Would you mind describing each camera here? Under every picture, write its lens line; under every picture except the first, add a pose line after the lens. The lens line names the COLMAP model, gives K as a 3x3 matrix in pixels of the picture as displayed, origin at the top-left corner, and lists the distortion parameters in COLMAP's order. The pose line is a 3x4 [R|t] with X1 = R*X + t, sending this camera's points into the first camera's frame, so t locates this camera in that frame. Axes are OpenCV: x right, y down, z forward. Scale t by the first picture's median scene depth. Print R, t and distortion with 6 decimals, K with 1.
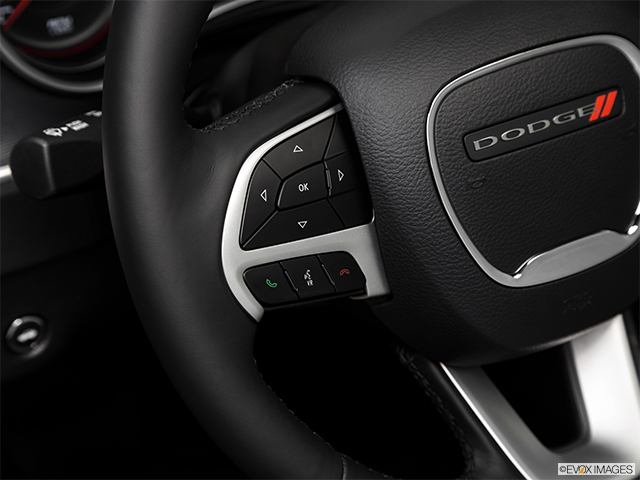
lens RADIAL K [[1829.6, 0, 320.0], [0, 1829.6, 240.0], [0, 0, 1]] dist [0.020058, -0.006360]
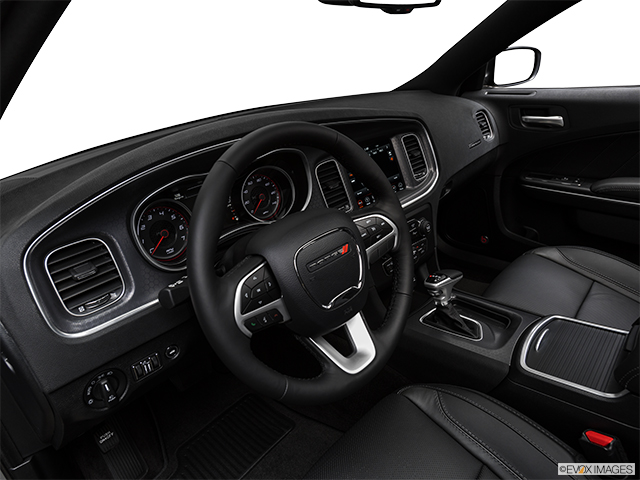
lens RADIAL K [[423.7, 0, 320.0], [0, 423.7, 240.0], [0, 0, 1]] dist [0.026182, 0.000906]
pose [[0.971690, -0.148065, 0.184106, -0.026402], [0.167288, 0.981454, -0.093607, -0.026731], [-0.166832, 0.121756, 0.978439, 0.271589]]
